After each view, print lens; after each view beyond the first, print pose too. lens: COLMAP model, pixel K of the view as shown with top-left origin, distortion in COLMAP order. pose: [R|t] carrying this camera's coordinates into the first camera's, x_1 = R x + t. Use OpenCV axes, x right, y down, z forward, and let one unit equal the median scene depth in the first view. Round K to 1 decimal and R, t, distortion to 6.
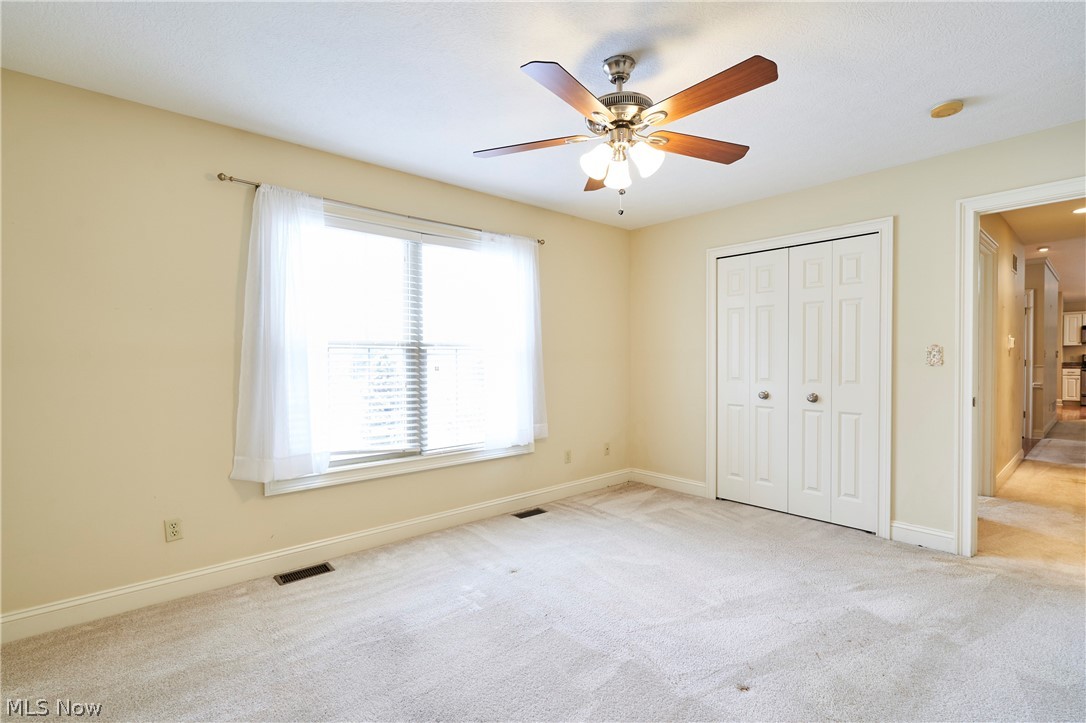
lens RADIAL K [[508.8, 0, 542.5], [0, 508.8, 364.9], [0, 0, 1]] dist [0.000979, 0.001050]
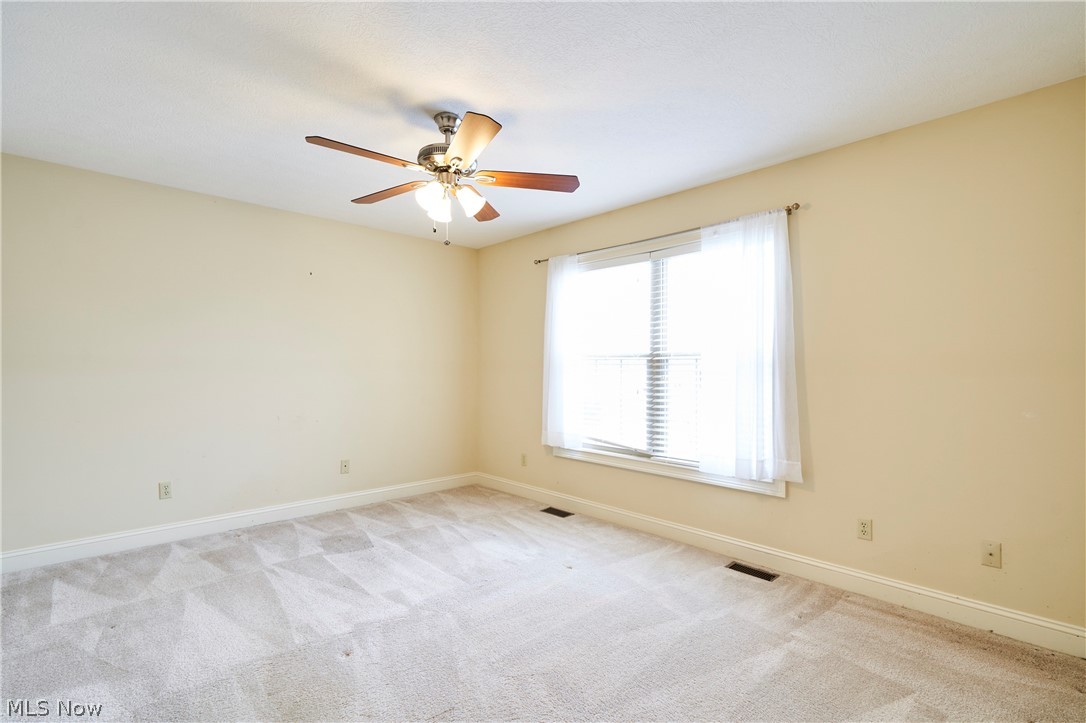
lens RADIAL K [[508.8, 0, 542.5], [0, 508.8, 364.9], [0, 0, 1]] dist [0.000979, 0.001050]
pose [[0.025390, -0.001352, -0.999677, 0.771739], [-0.019387, 0.999810, -0.001844, -0.012494], [0.999490, 0.019428, 0.025359, 0.692537]]
